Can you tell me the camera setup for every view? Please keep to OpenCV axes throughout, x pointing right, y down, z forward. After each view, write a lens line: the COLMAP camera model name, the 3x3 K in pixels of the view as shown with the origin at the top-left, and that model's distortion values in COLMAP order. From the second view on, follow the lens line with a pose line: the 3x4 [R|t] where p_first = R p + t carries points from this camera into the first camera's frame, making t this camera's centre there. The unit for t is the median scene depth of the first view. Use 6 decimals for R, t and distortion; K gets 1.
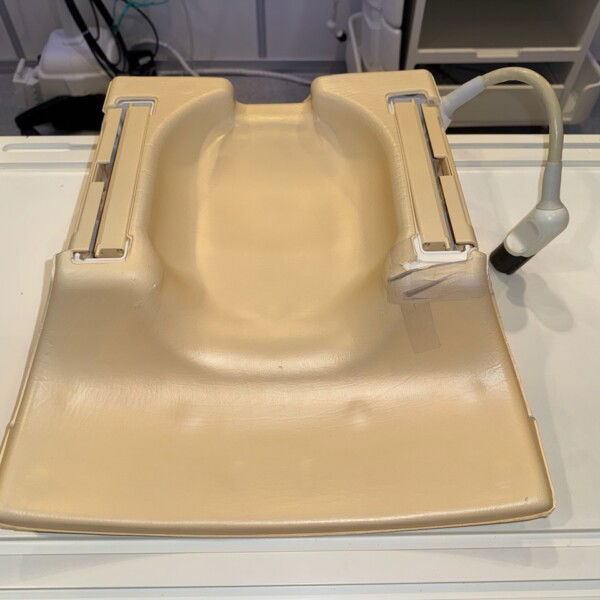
lens RADIAL K [[599.6, 0, 301.8], [0, 599.6, 301.1], [0, 0, 1]] dist [-0.019561, 0.000000]
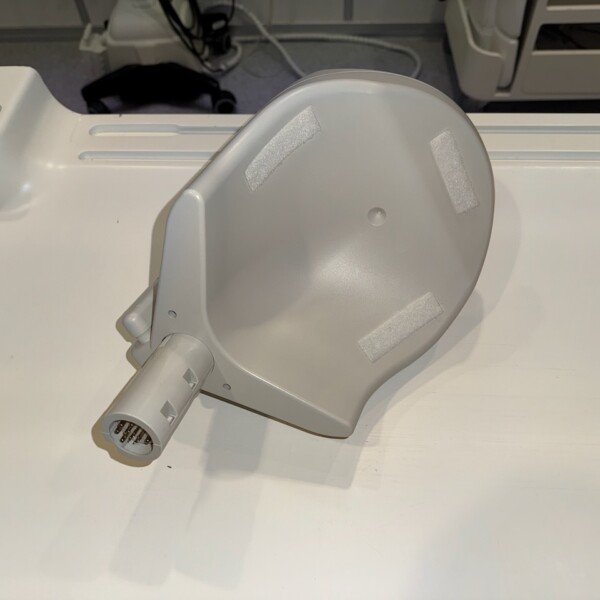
lens RADIAL K [[599.6, 0, 301.1], [0, 599.6, 301.9], [0, 0, 1]] dist [-0.019561, 0.000000]
pose [[0.996554, 0.024044, -0.079391, -0.056726], [-0.020316, 0.998668, 0.047436, -0.027376], [0.080426, -0.045660, 0.995714, 0.086119]]
